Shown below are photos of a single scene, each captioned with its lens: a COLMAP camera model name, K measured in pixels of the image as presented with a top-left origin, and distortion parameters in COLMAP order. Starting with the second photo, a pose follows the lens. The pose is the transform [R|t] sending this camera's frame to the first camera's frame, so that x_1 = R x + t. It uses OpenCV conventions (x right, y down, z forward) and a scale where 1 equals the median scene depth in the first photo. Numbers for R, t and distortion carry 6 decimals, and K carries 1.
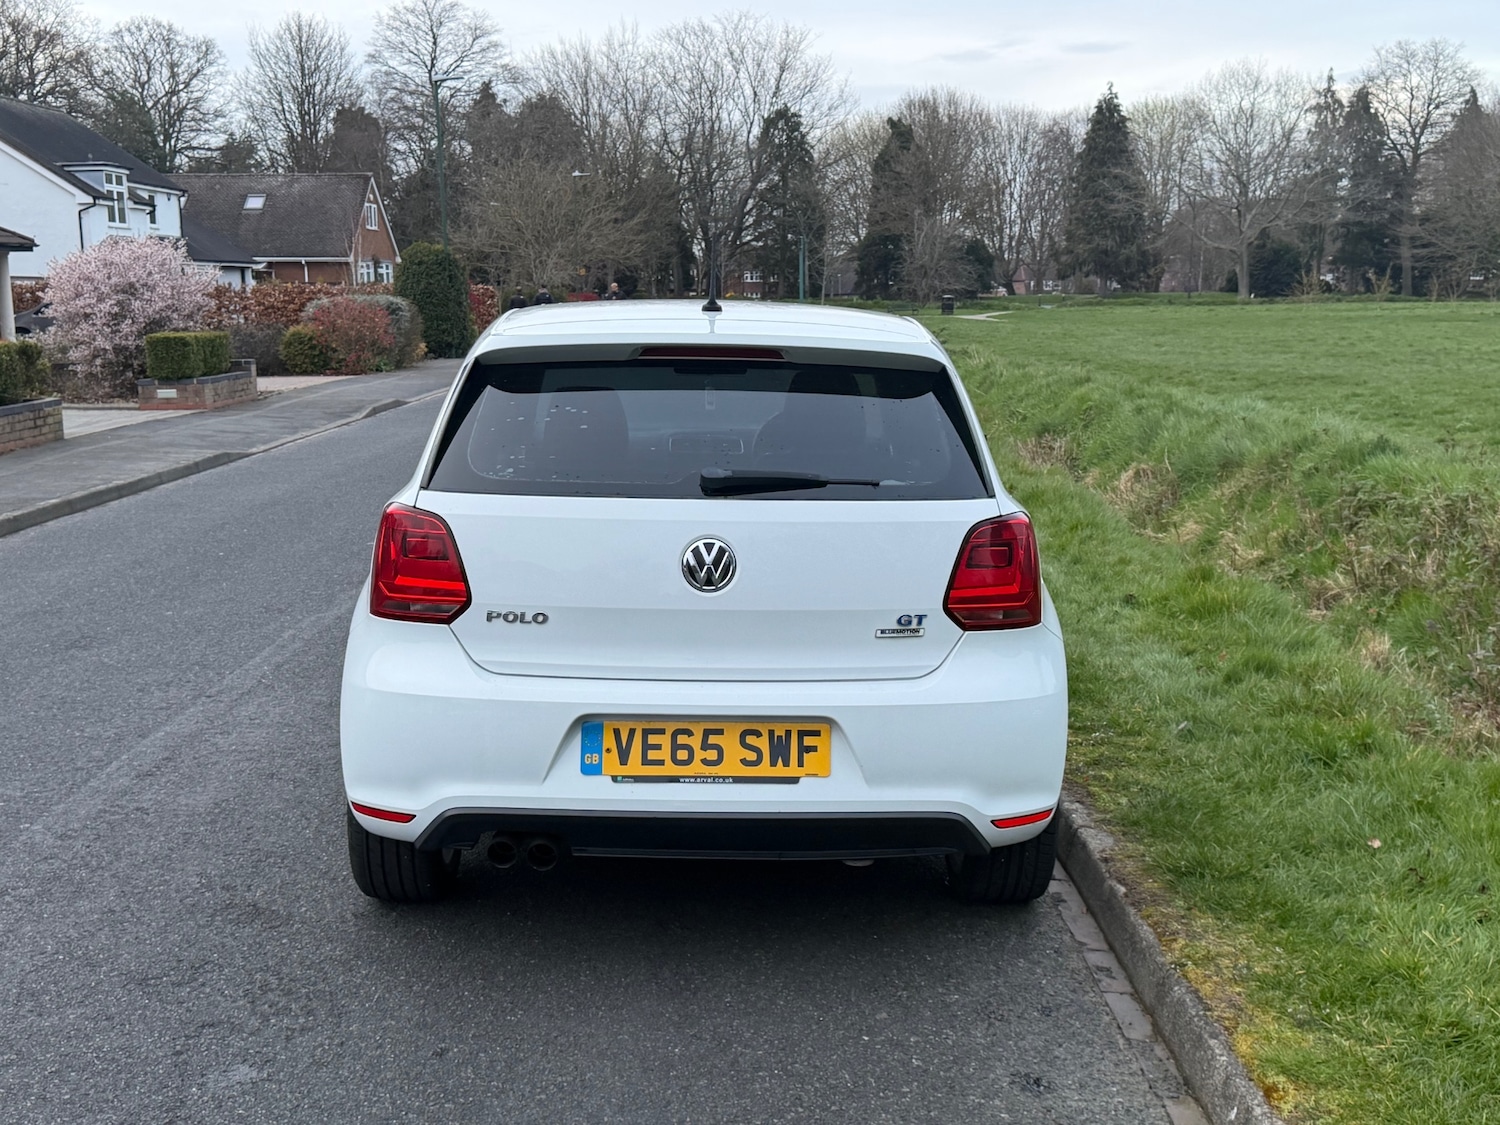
lens RADIAL K [[1753.3, 0, 719.5], [0, 1753.3, 640.2], [0, 0, 1]] dist [0.021367, 0.000000]
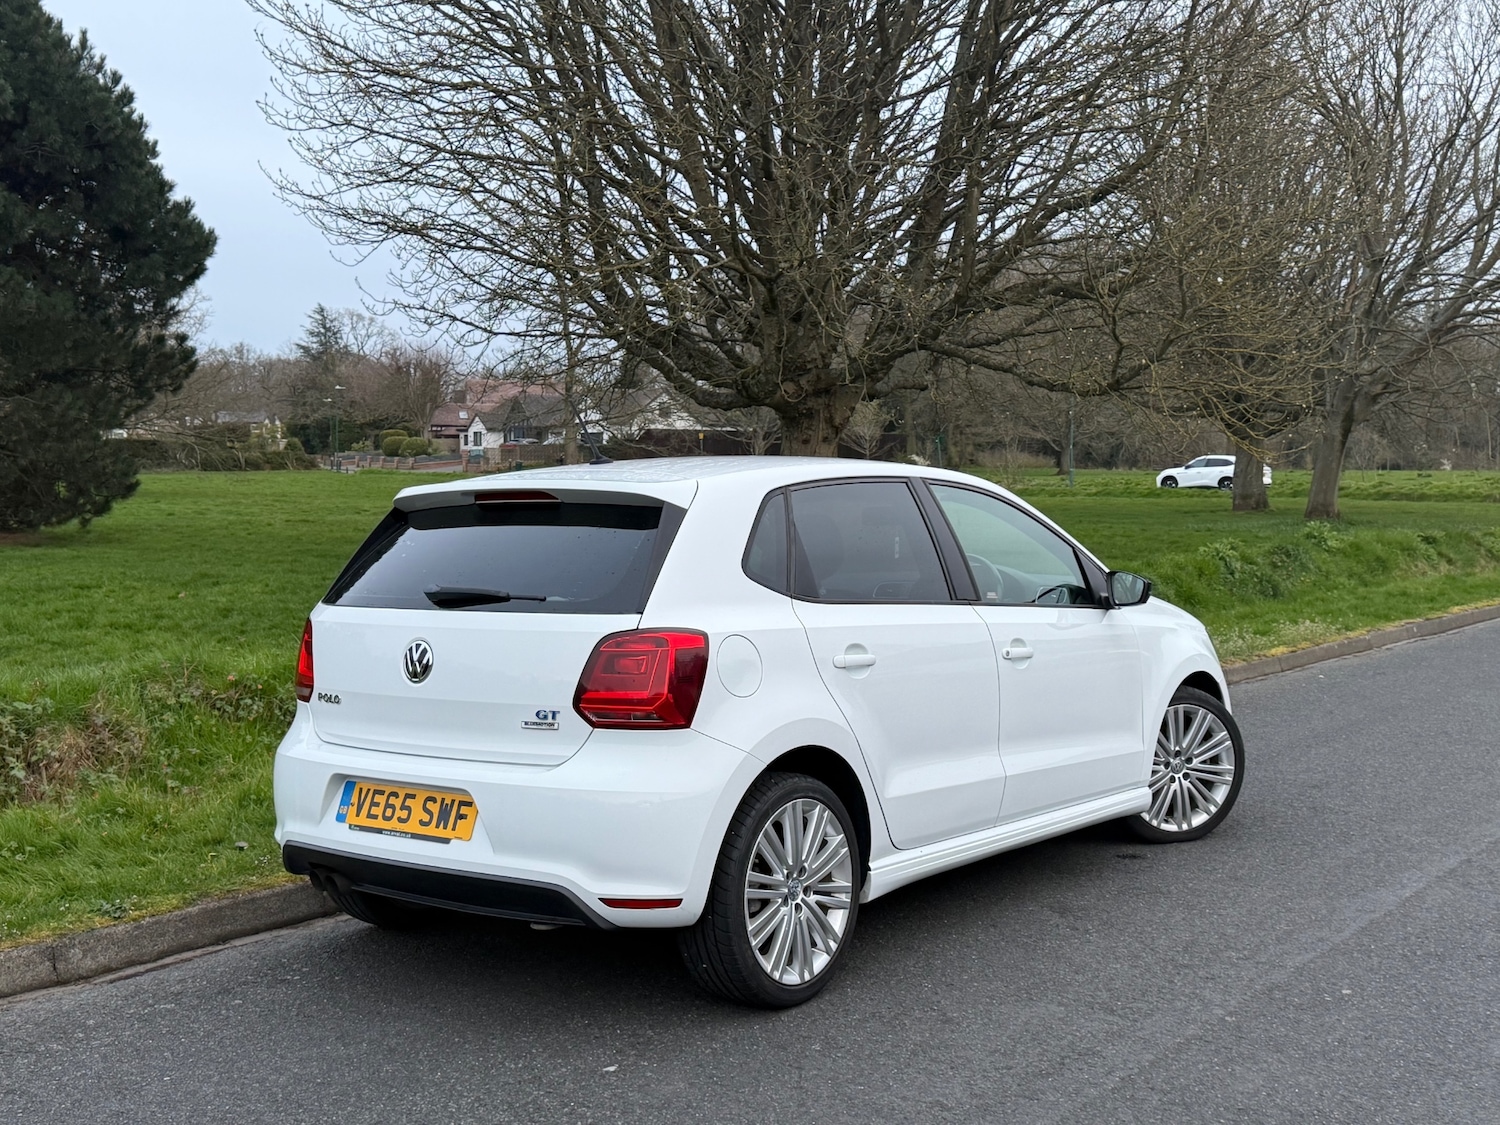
lens RADIAL K [[1753.3, 0, 720.8], [0, 1753.3, 624.8], [0, 0, 1]] dist [0.021367, 0.000000]
pose [[0.775072, 0.017174, -0.631639, 0.931728], [-0.091768, 0.992092, -0.085633, 0.018124], [0.625173, 0.124336, 0.770519, 0.166573]]
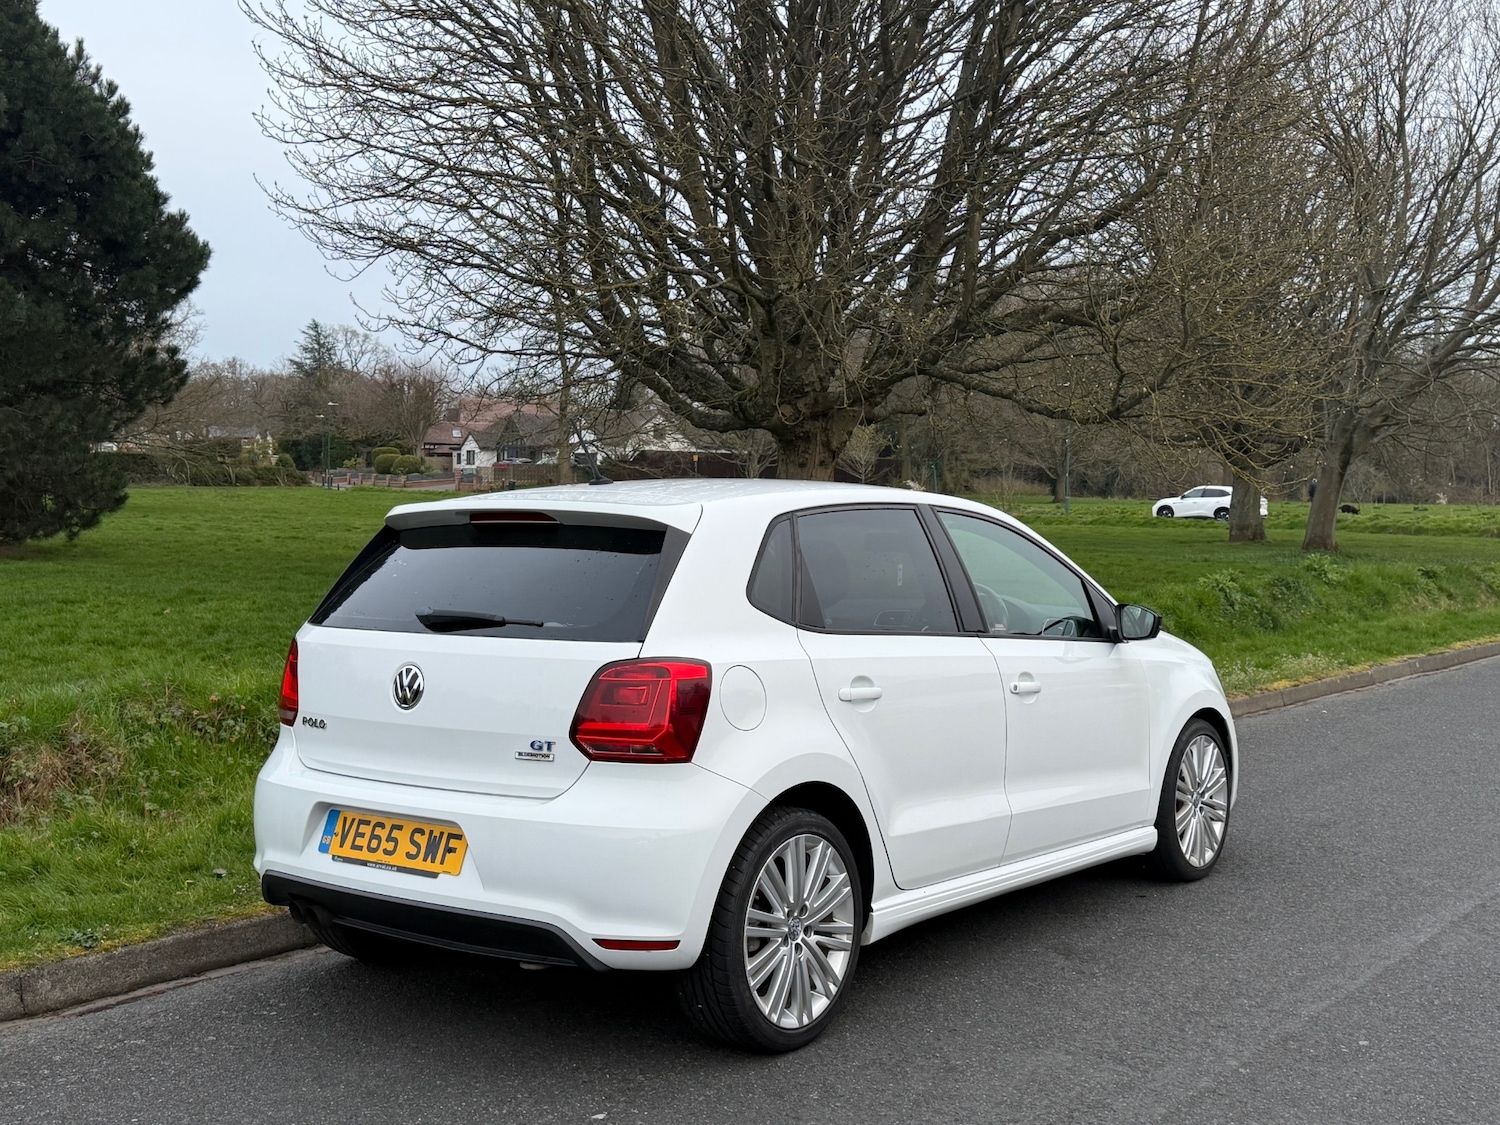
lens RADIAL K [[1753.3, 0, 721.1], [0, 1753.3, 624.8], [0, 0, 1]] dist [0.021367, 0.000000]
pose [[0.778739, 0.021086, -0.626994, 0.893758], [-0.106479, 0.989377, -0.098976, 0.010787], [0.618246, 0.143838, 0.772711, 0.197805]]
